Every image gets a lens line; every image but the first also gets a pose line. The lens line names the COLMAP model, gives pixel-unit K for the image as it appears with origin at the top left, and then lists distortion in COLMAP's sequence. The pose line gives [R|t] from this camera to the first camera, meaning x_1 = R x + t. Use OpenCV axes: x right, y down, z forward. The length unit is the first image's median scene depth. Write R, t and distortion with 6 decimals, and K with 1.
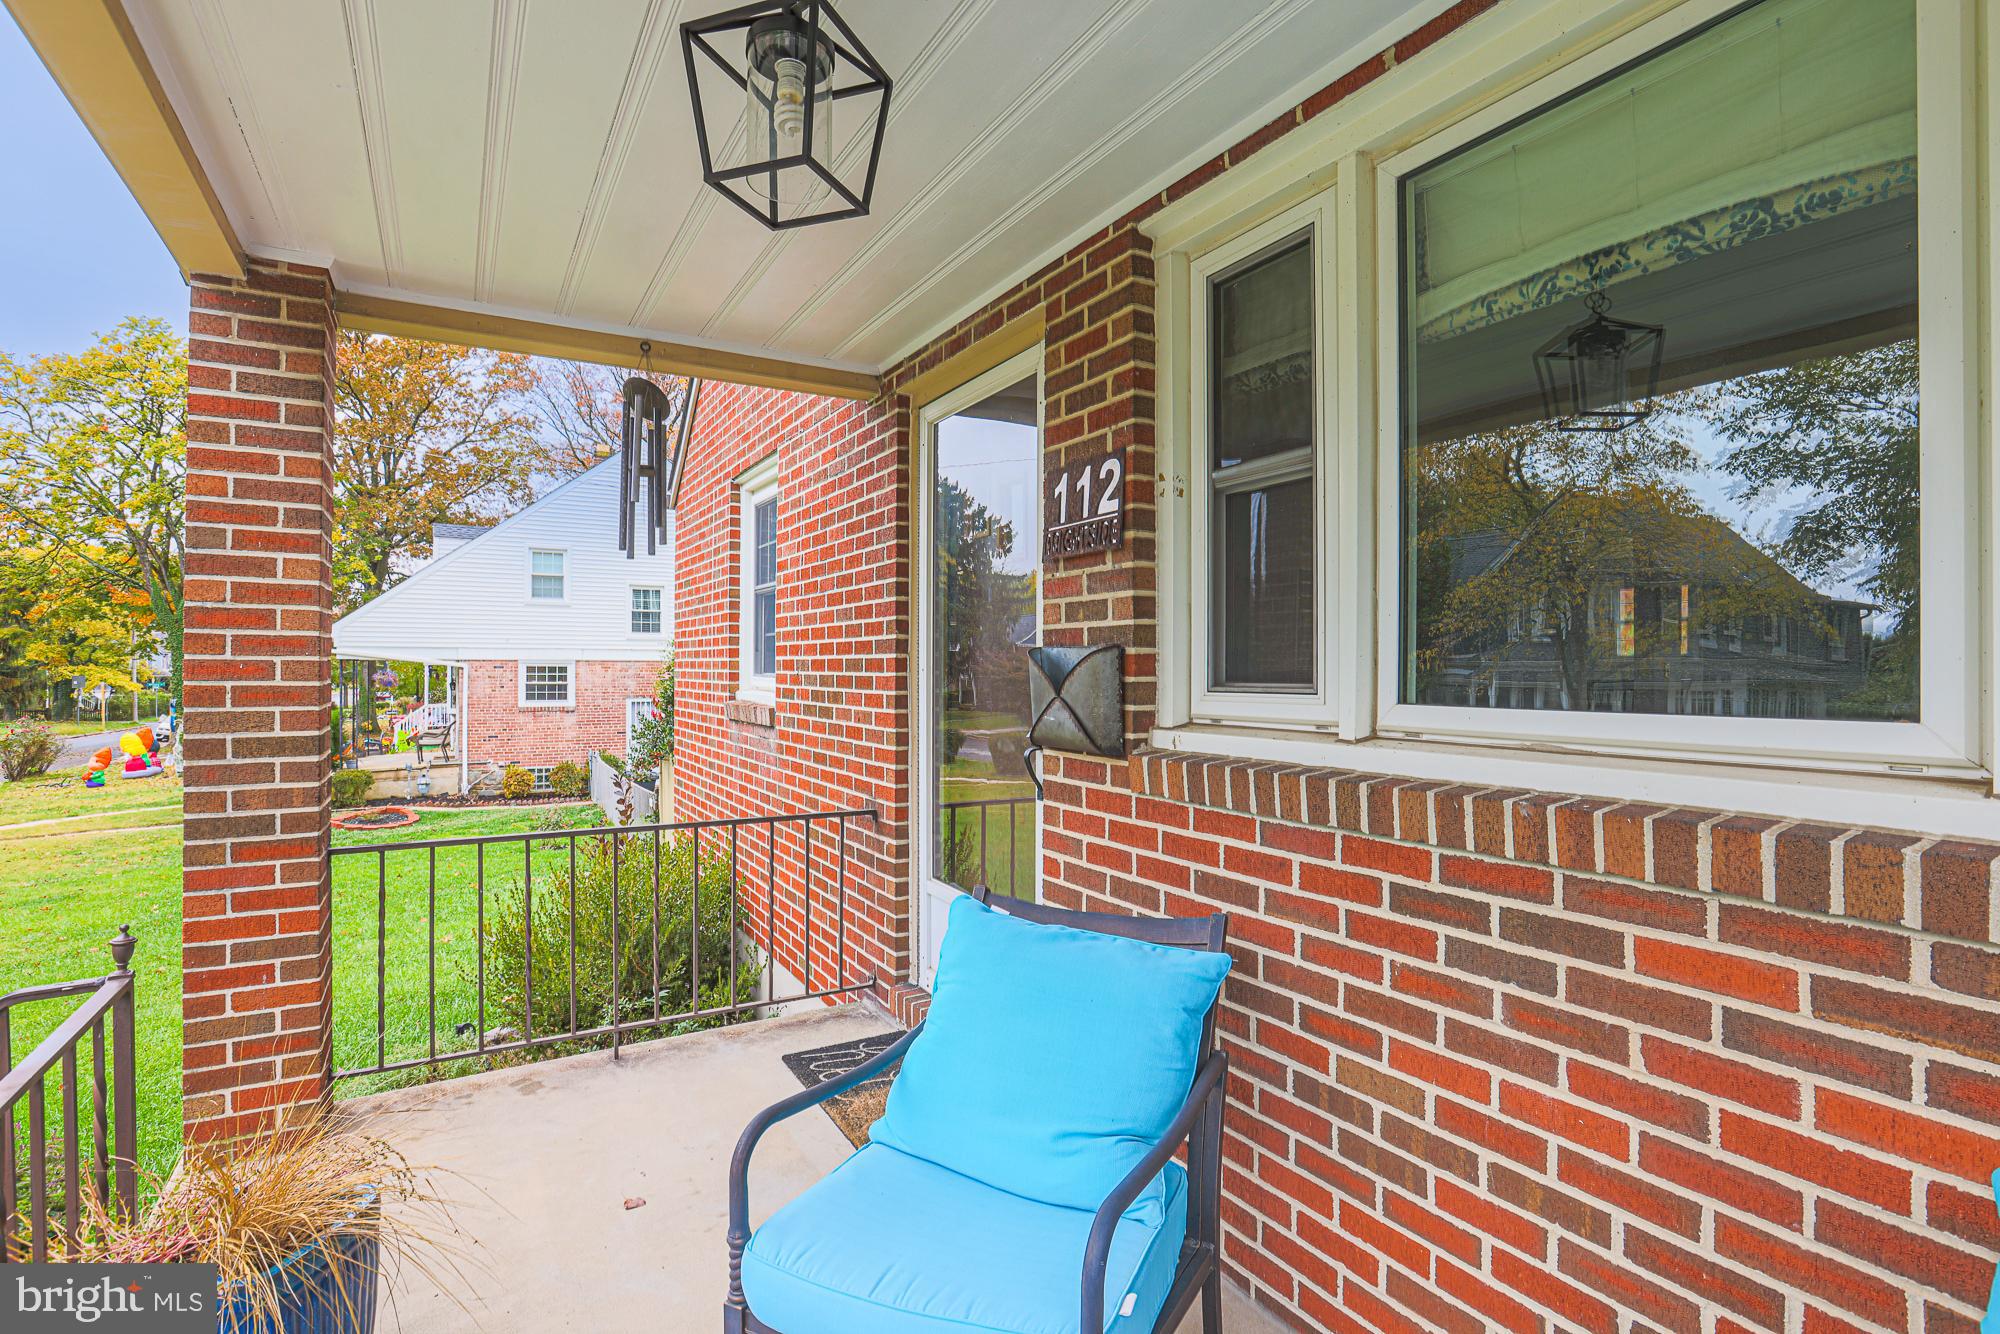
lens RADIAL K [[972.7, 0, 1005.2], [0, 972.7, 662.4], [0, 0, 1]] dist [-0.035504, 0.007739]
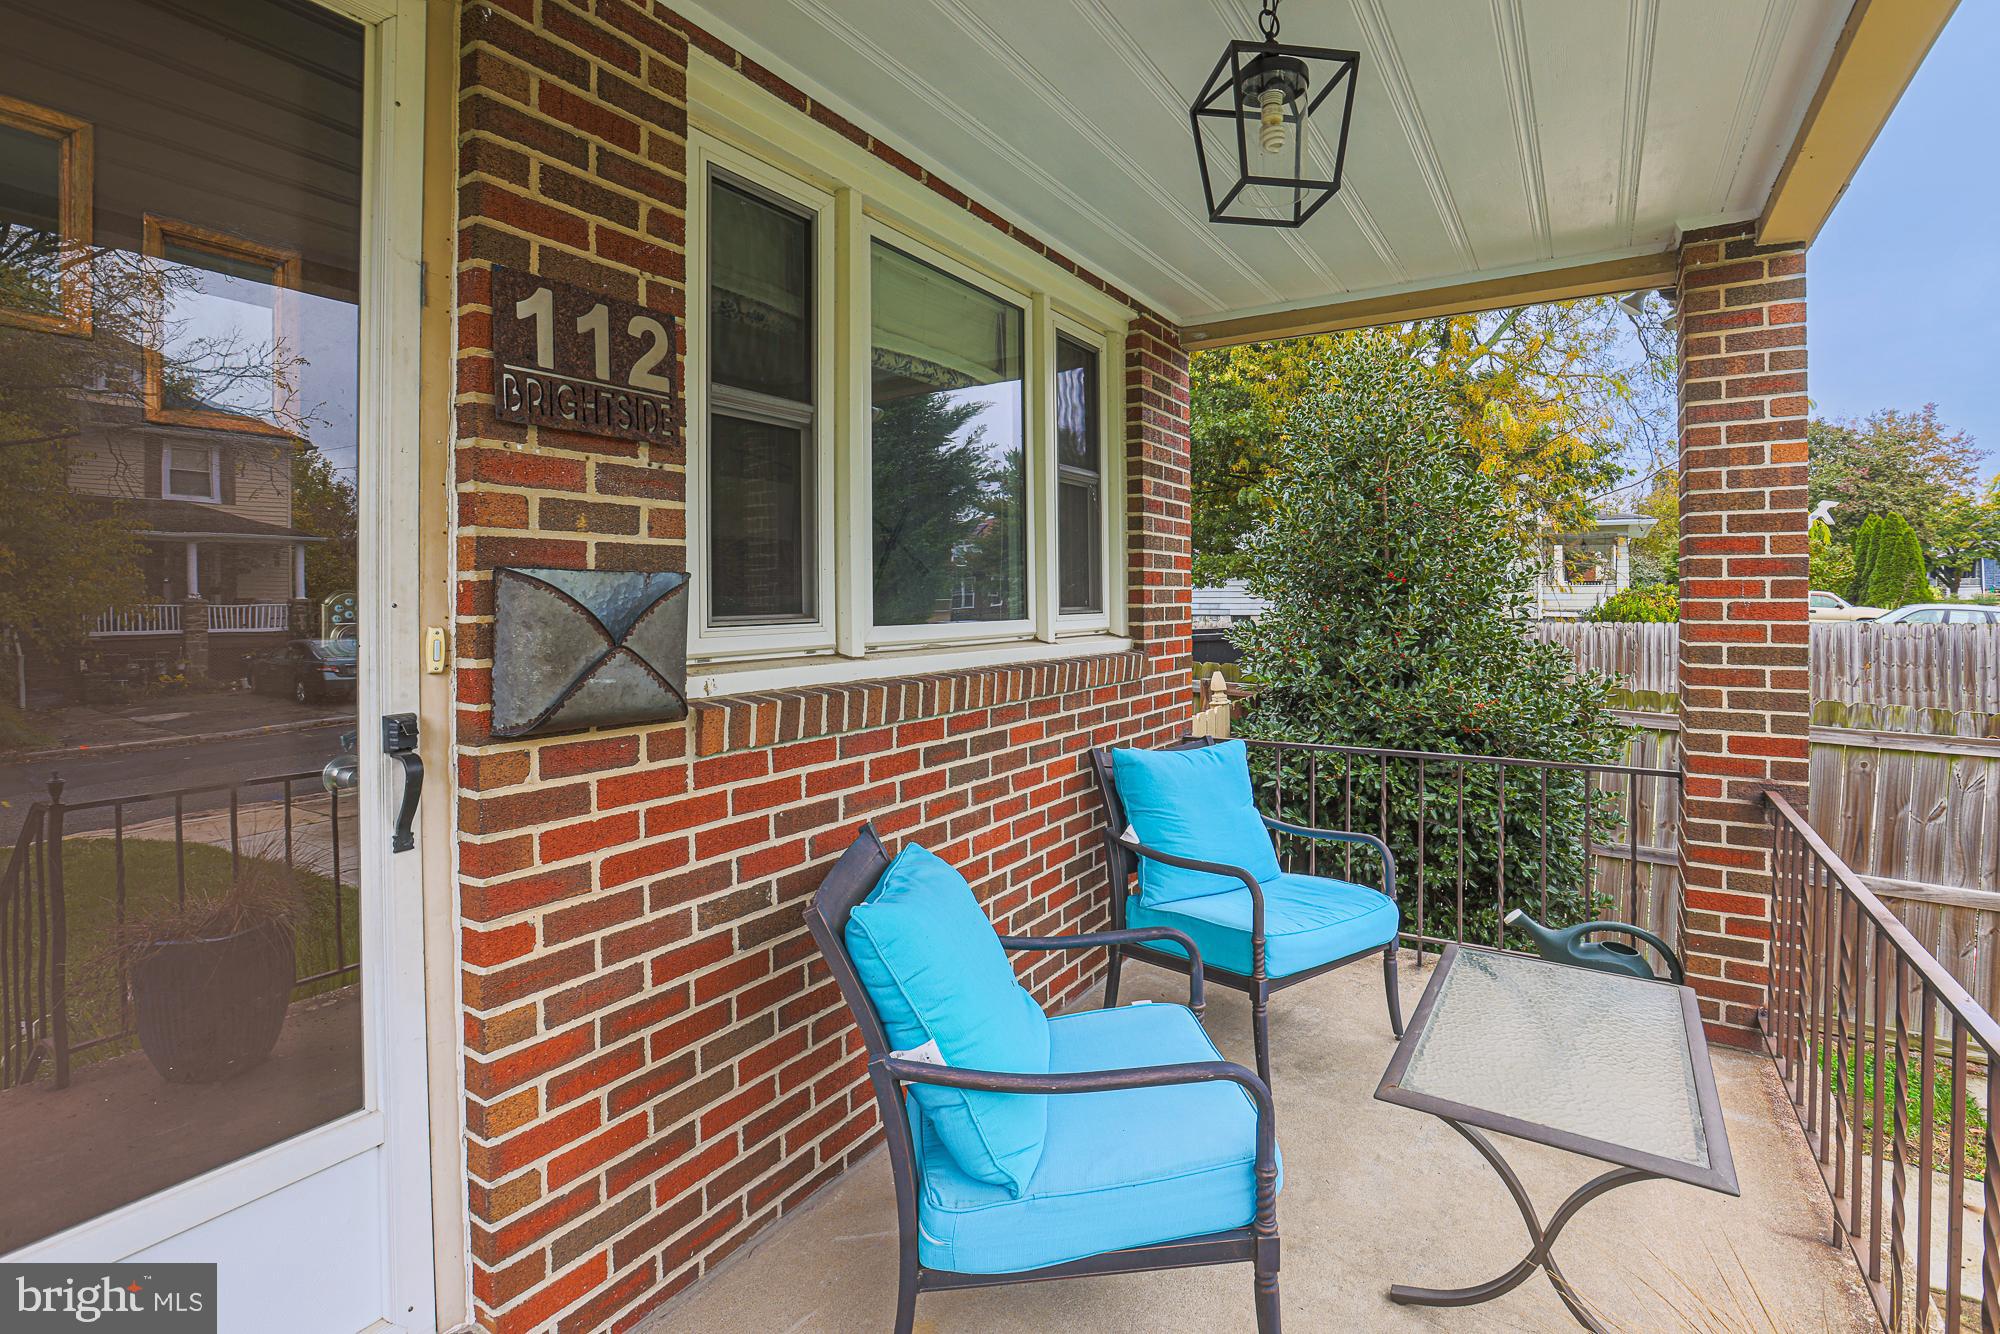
lens RADIAL K [[972.7, 0, 1040.2], [0, 972.7, 591.5], [0, 0, 1]] dist [-0.035504, 0.007739]
pose [[-0.484808, 0.003741, 0.874612, -0.689904], [-0.003303, 0.999976, -0.006108, 0.001280], [-0.874614, -0.005850, -0.484784, 1.121852]]
